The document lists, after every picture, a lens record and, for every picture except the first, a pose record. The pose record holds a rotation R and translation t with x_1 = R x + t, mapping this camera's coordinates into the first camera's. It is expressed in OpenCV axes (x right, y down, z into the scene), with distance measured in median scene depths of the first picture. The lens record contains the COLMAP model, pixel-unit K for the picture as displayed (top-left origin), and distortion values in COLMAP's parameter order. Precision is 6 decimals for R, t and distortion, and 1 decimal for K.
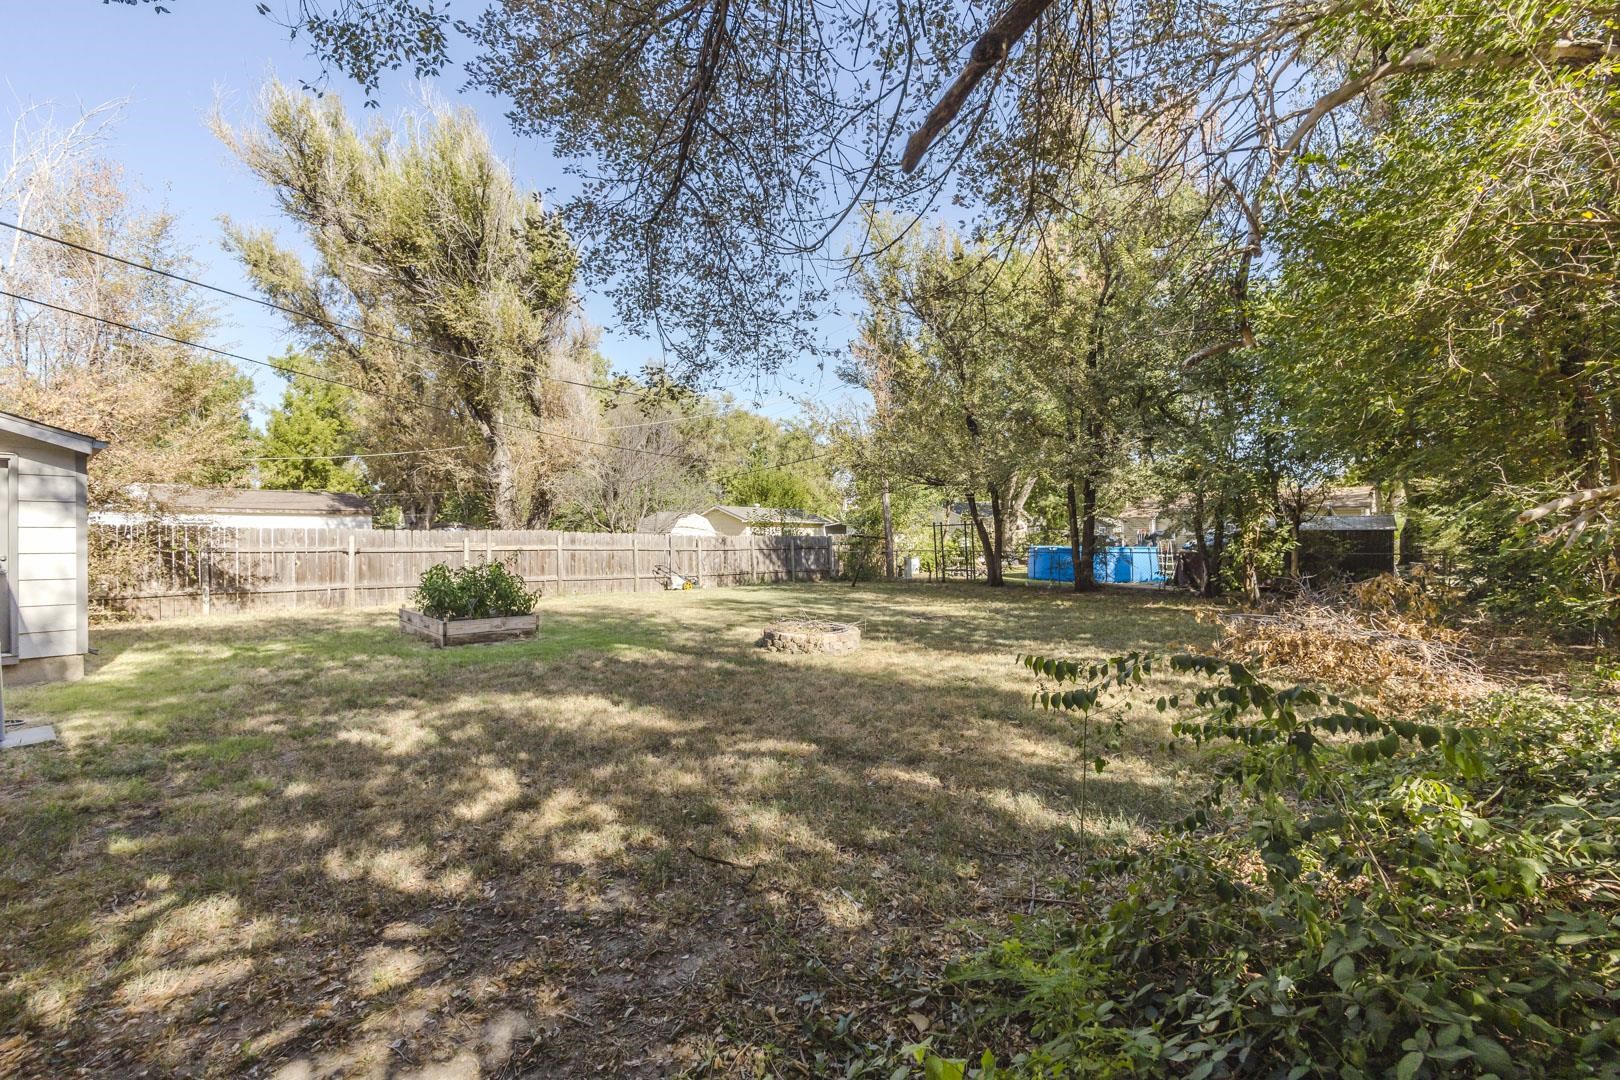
lens RADIAL K [[701.6, 0, 809.1], [0, 701.6, 539.2], [0, 0, 1]] dist [-0.002255, -0.000135]
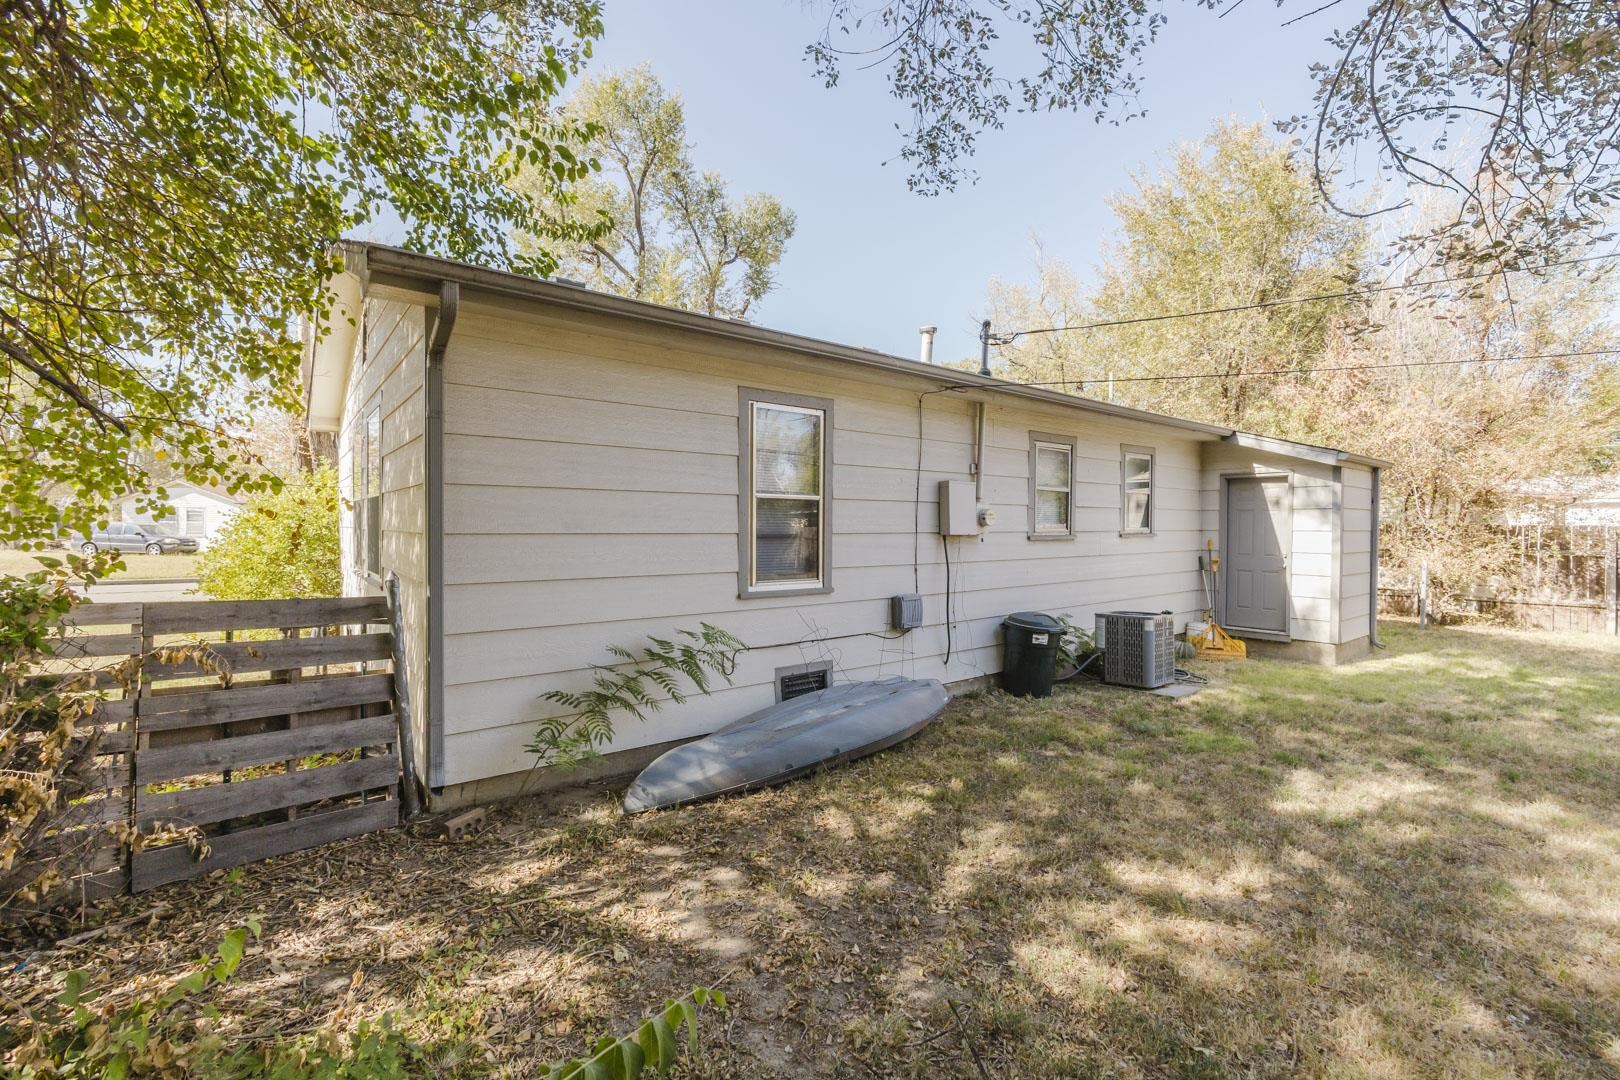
lens RADIAL K [[701.6, 0, 813.7], [0, 701.6, 535.6], [0, 0, 1]] dist [-0.002255, -0.000135]
pose [[-0.215297, 0.008320, -0.976513, 0.295187], [-0.005734, 0.999936, 0.009783, -0.020898], [0.976532, 0.007706, -0.215235, 0.547839]]
